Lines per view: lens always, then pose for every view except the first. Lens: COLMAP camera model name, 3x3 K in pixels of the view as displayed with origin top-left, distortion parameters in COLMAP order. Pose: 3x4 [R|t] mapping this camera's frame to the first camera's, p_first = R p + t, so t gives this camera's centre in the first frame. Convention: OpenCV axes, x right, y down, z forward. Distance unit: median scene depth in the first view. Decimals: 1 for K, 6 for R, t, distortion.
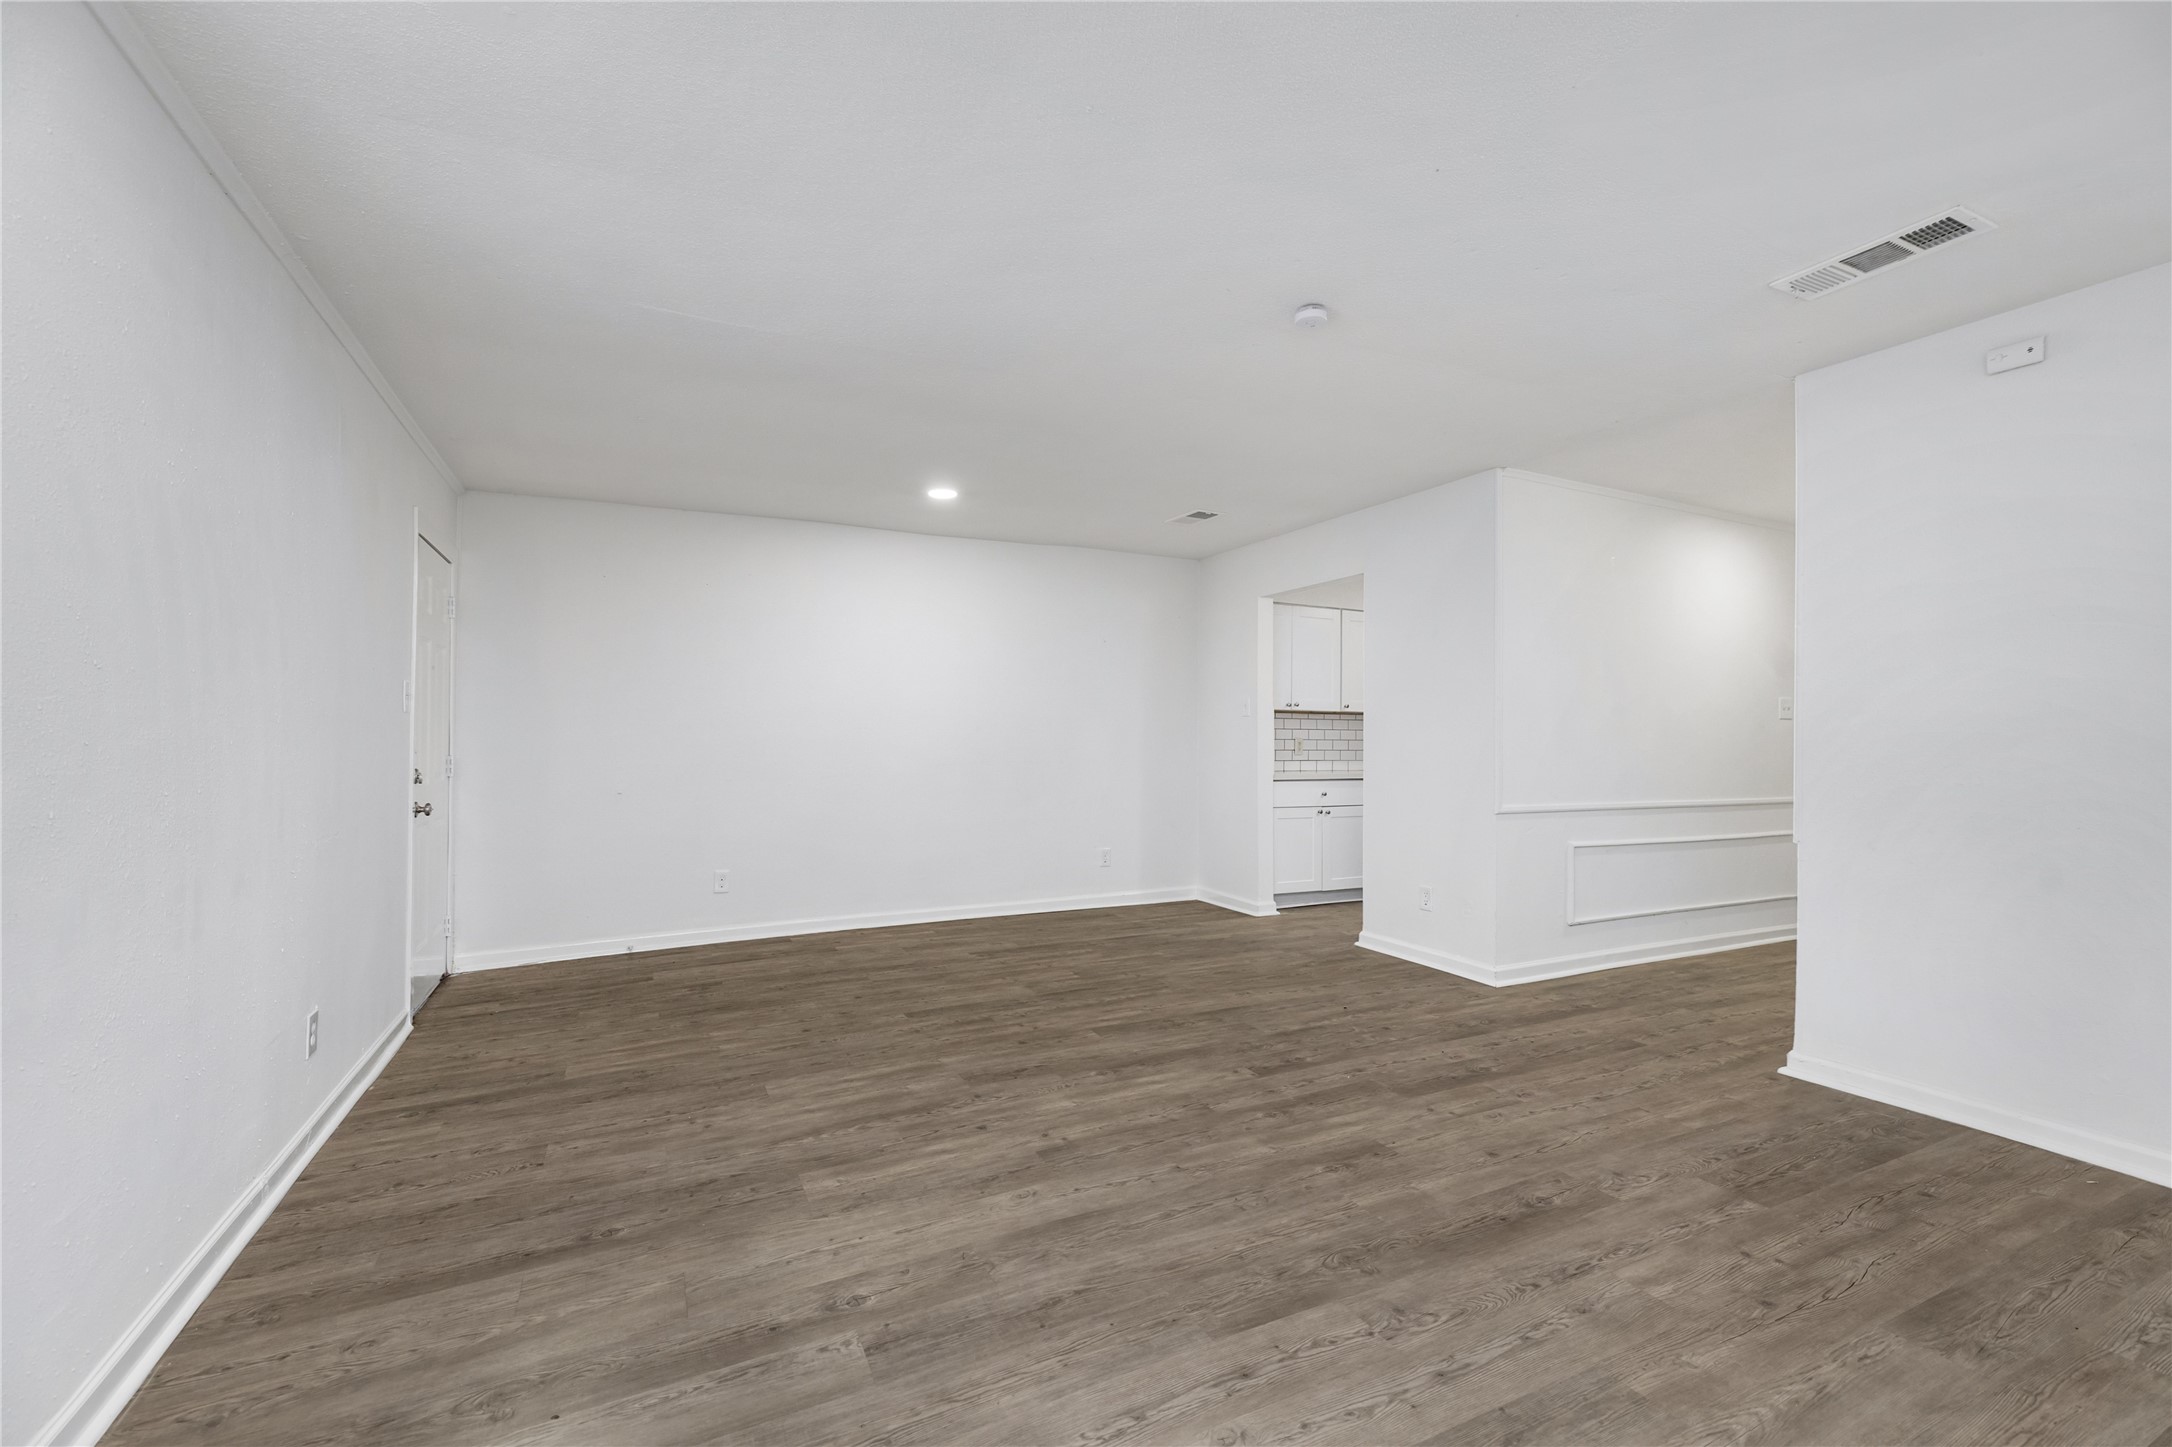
lens RADIAL K [[916.9, 0, 1086.0], [0, 916.9, 723.5], [0, 0, 1]] dist [0.001093, -0.000099]
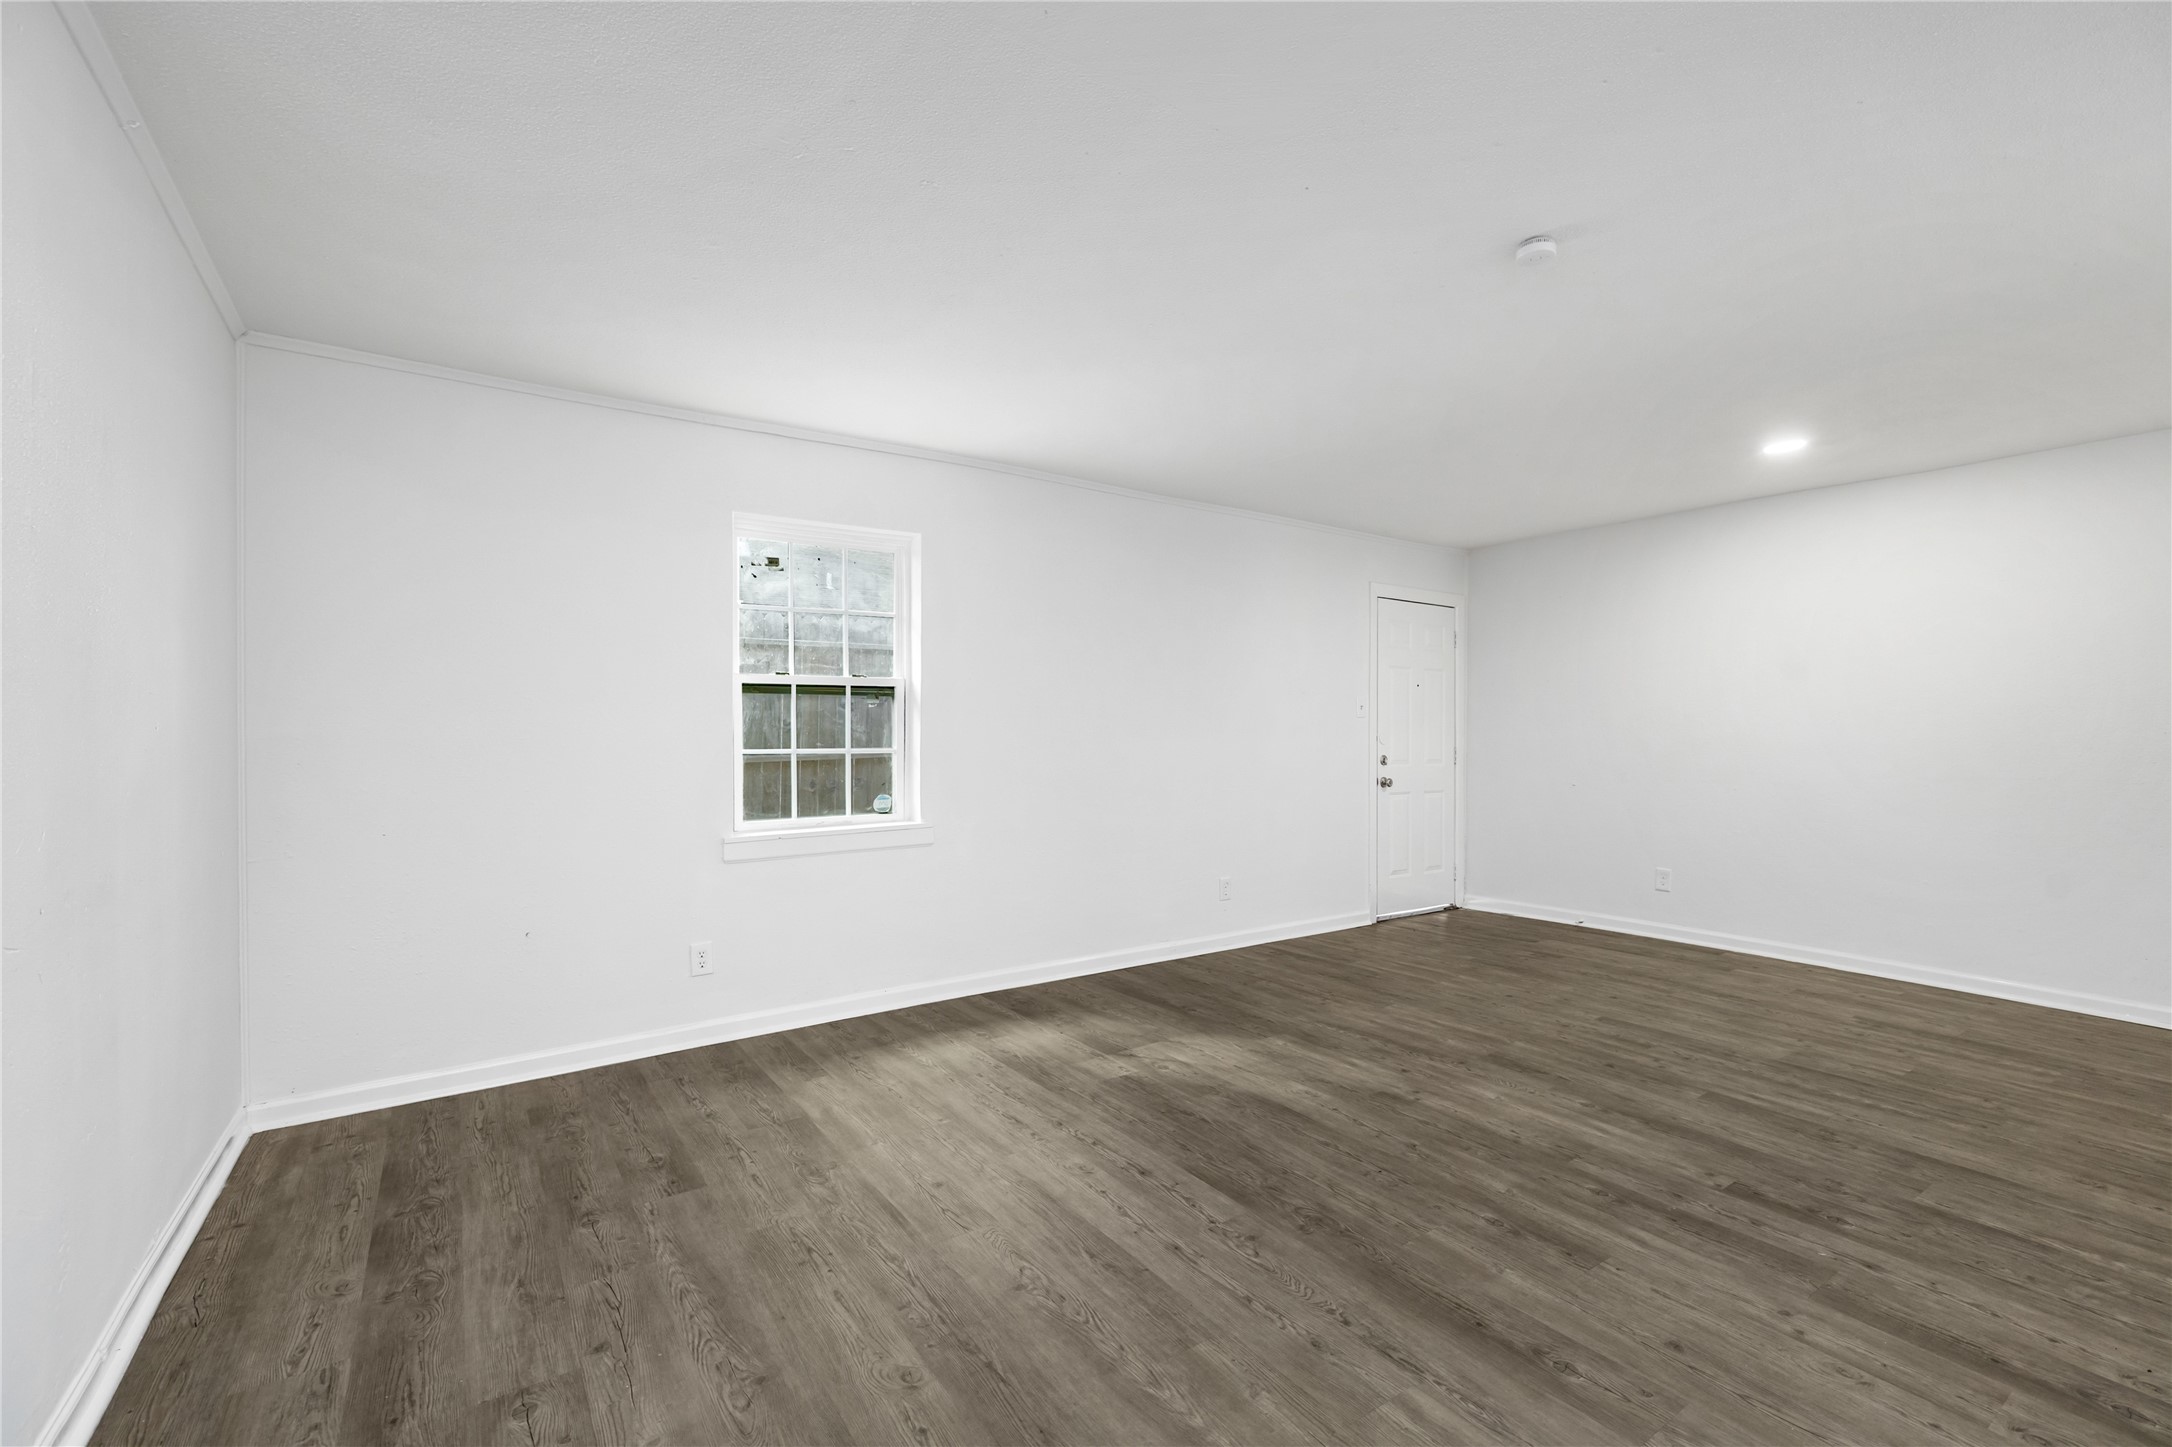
lens RADIAL K [[927.7, 0, 1097.3], [0, 927.7, 733.4], [0, 0, 1]] dist [0.000353, -0.000209]
pose [[0.154169, 0.007075, -0.988019, 0.870724], [0.006218, 0.999948, 0.008130, -0.001956], [0.988025, -0.007397, 0.154117, 0.378634]]
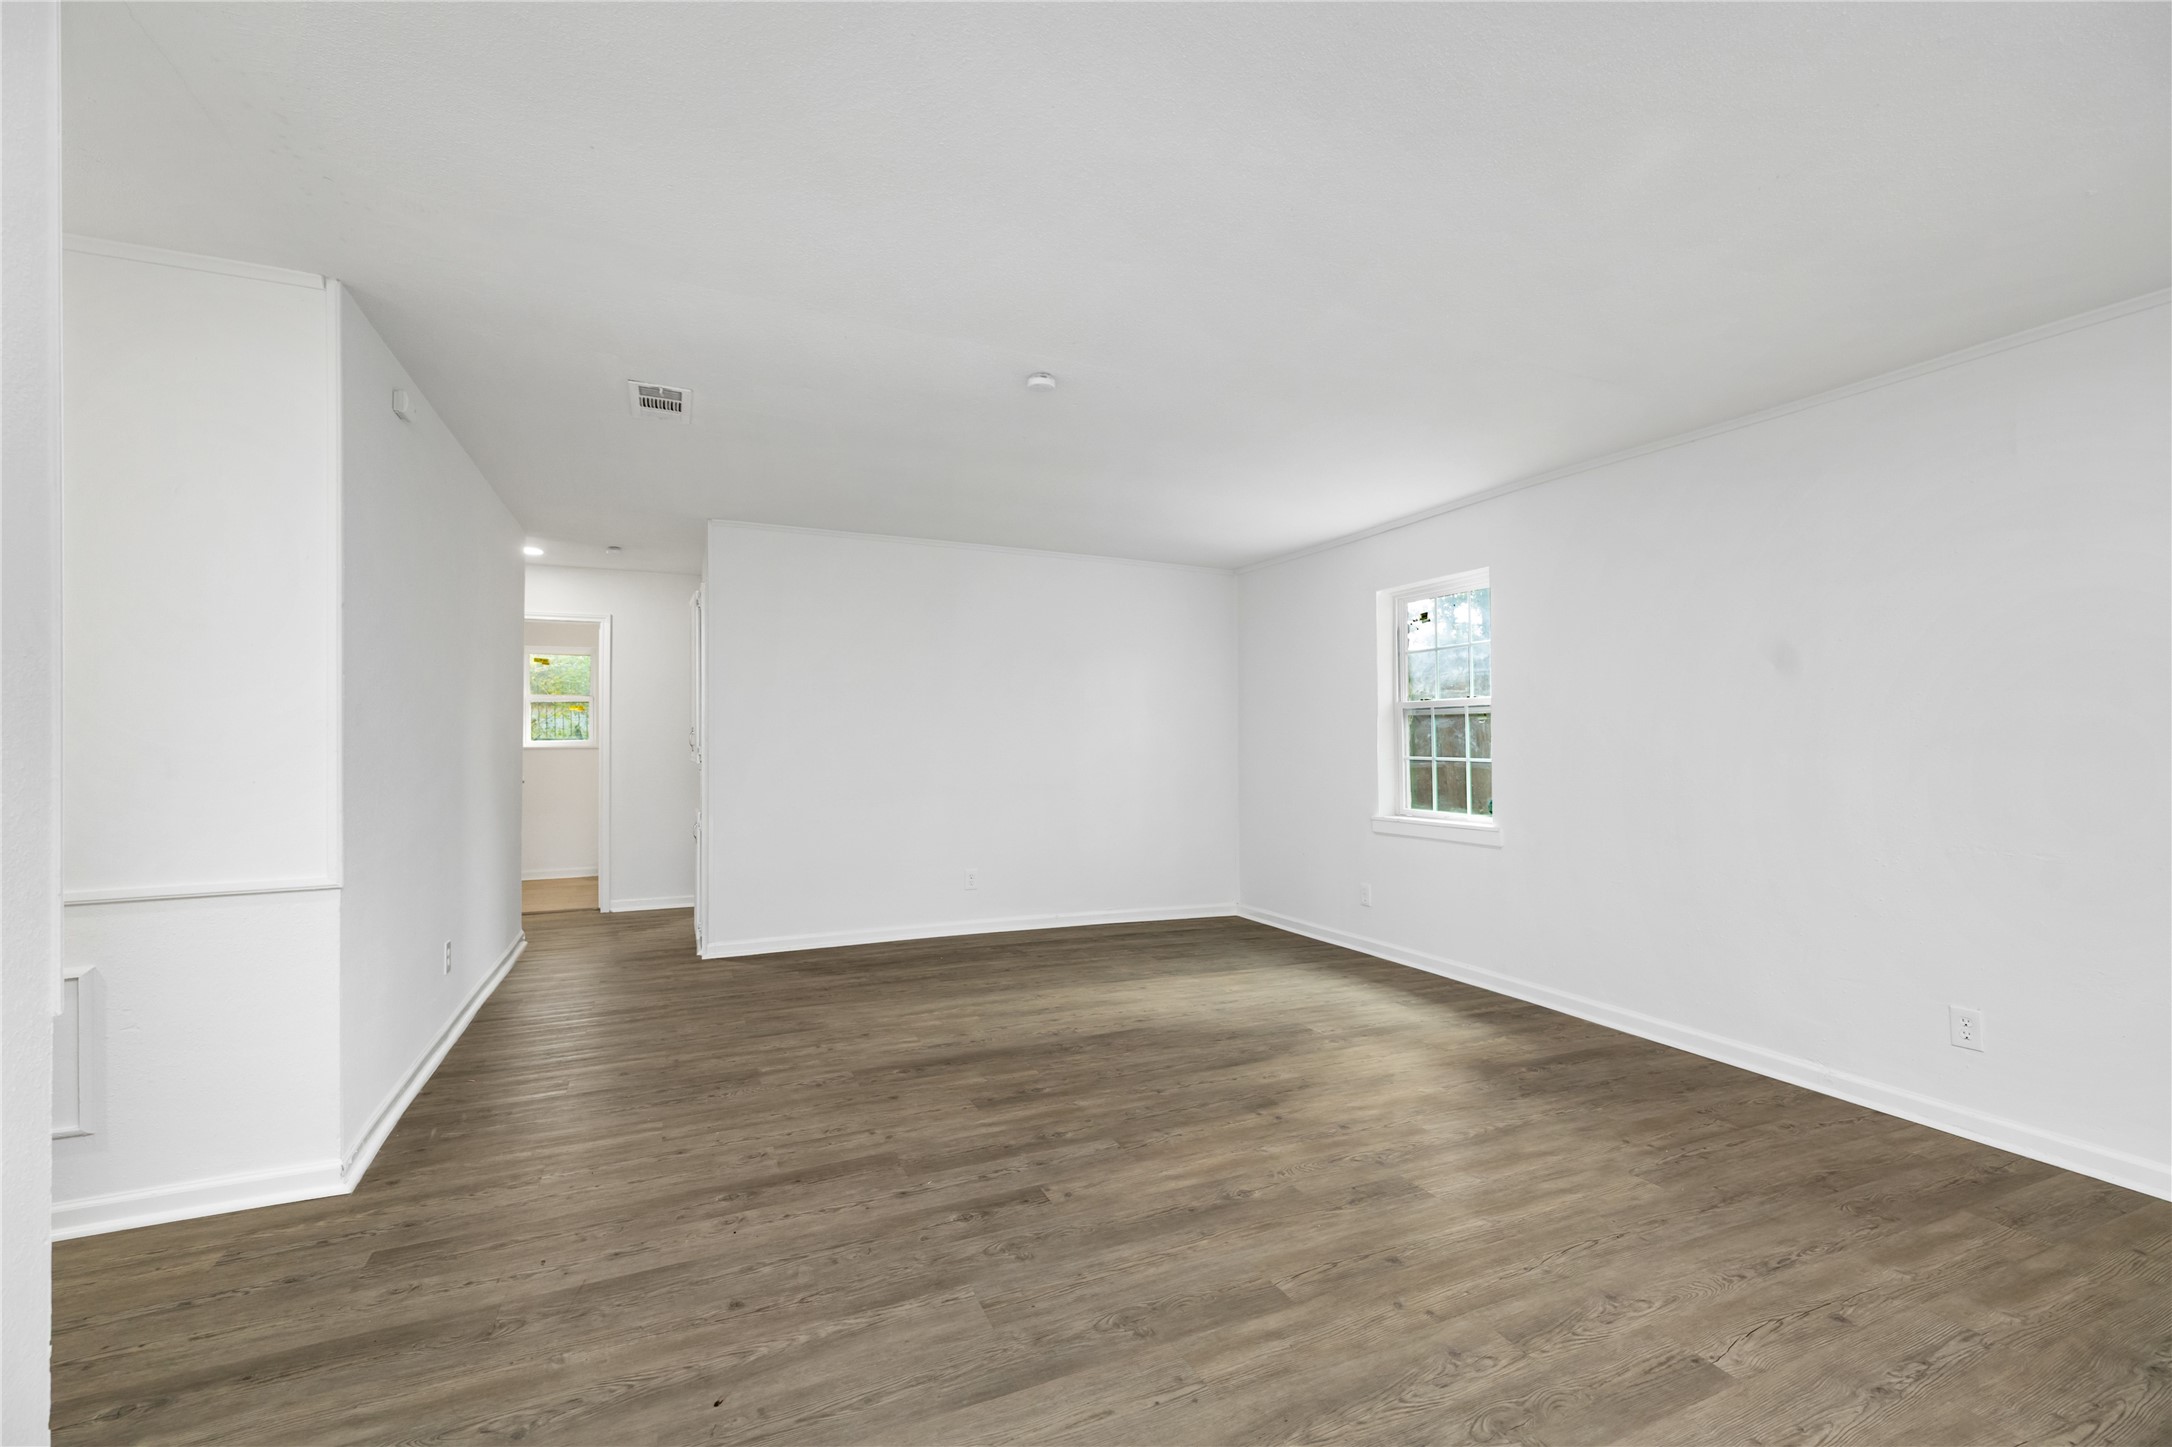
lens RADIAL K [[927.7, 0, 1097.3], [0, 927.7, 733.4], [0, 0, 1]] dist [0.000353, -0.000209]
pose [[-0.999827, -0.002067, 0.018502, 0.128195], [-0.002339, 0.999889, -0.014687, 0.010884], [-0.018470, -0.014728, -0.999721, 1.803942]]
